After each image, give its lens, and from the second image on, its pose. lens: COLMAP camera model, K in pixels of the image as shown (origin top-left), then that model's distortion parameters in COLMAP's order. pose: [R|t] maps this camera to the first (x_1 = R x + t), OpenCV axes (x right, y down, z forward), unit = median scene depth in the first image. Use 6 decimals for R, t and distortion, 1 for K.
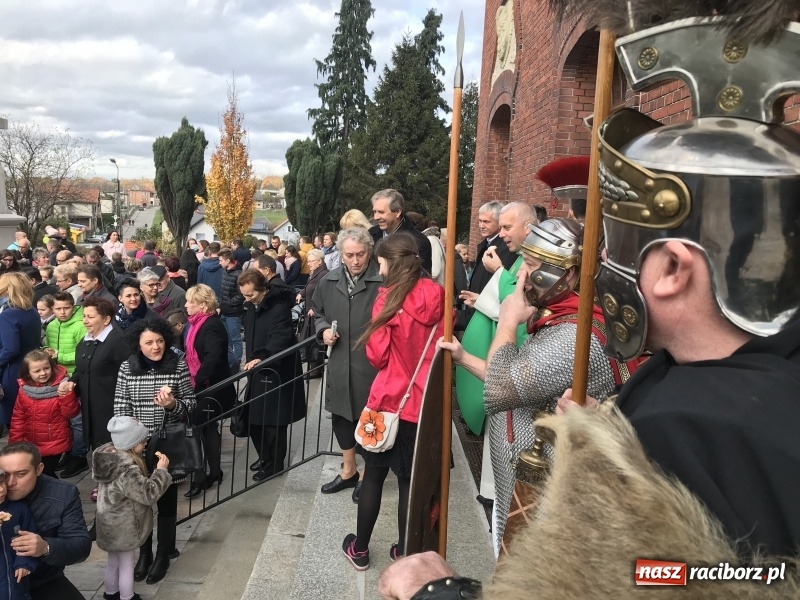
lens RADIAL K [[678.3, 0, 405.1], [0, 678.3, 290.7], [0, 0, 1]] dist [0.034414, -0.019518]
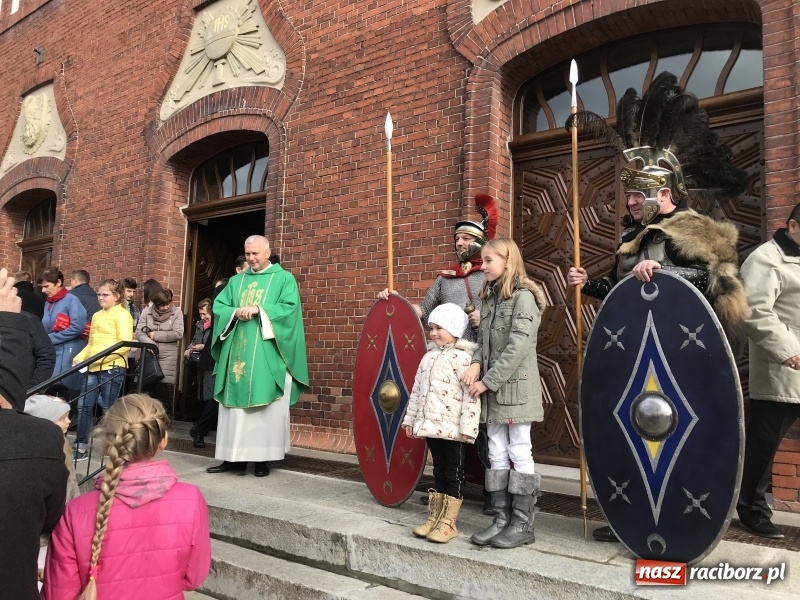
lens RADIAL K [[678.3, 0, 392.7], [0, 678.3, 304.3], [0, 0, 1]] dist [0.034414, -0.019518]
pose [[0.640467, 0.048957, 0.766424, -0.125058], [0.084143, 0.987485, -0.133392, 0.032960], [-0.763362, 0.149922, 0.628332, -0.006138]]
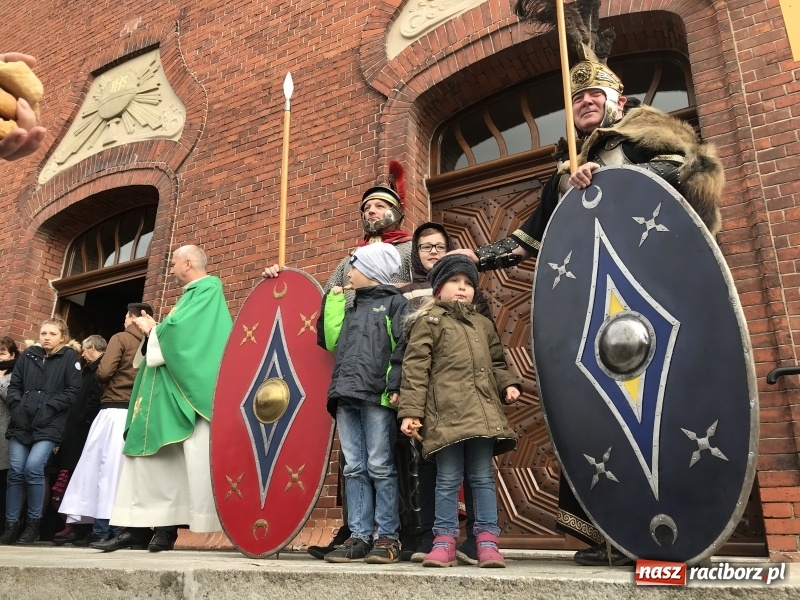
lens RADIAL K [[678.3, 0, 397.6], [0, 678.3, 296.2], [0, 0, 1]] dist [0.034414, -0.019518]
pose [[0.533106, 0.257050, 0.806054, -0.088014], [0.100798, 0.926645, -0.362172, 0.061392], [-0.840022, 0.274324, 0.468090, 0.021286]]
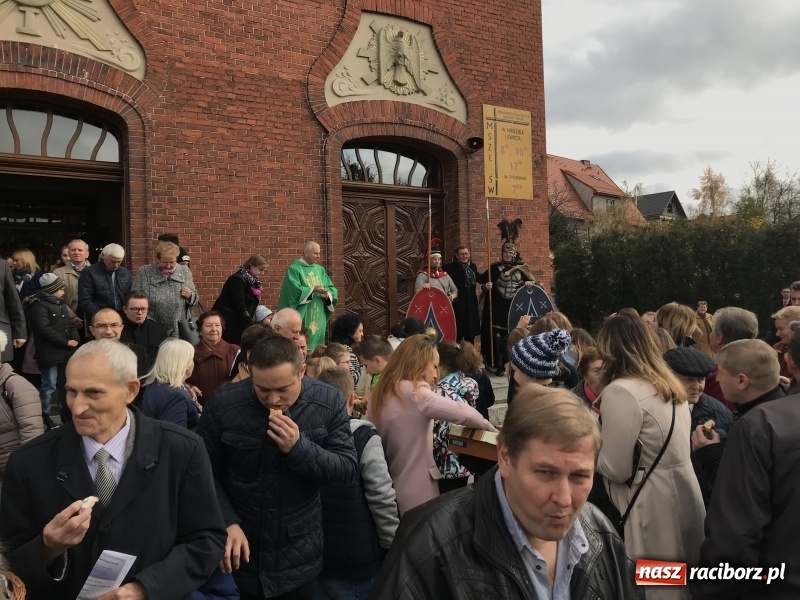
lens RADIAL K [[678.3, 0, 410.2], [0, 678.3, 321.9], [0, 0, 1]] dist [0.034414, -0.019518]
pose [[-0.484326, -0.056055, 0.873090, -0.294448], [0.101000, 0.987691, 0.119441, -0.015772], [-0.869038, 0.146031, -0.472703, 0.270582]]
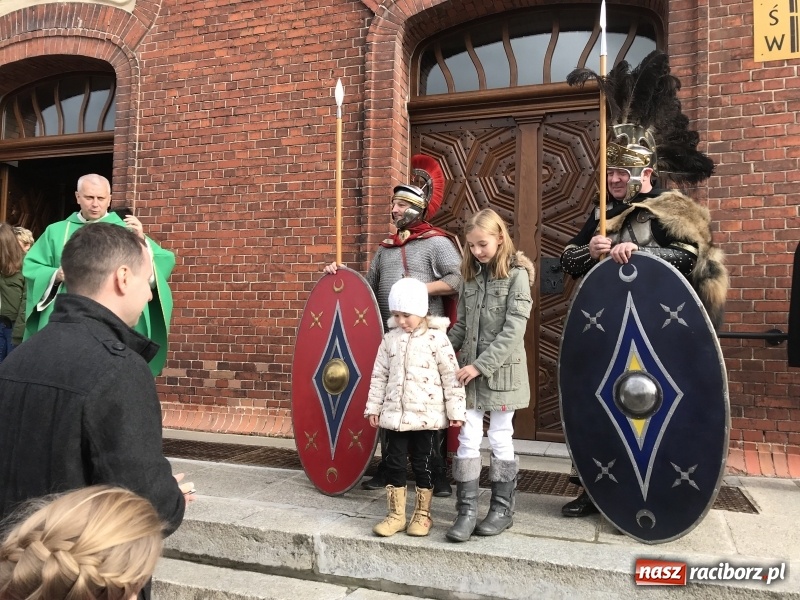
lens RADIAL K [[678.3, 0, 401.8], [0, 678.3, 306.2], [0, 0, 1]] dist [0.034414, -0.019518]
pose [[0.374392, 0.000386, 0.927270, -0.131315], [0.099855, 0.994168, -0.040731, 0.025268], [-0.921878, 0.107842, 0.372170, 0.029290]]
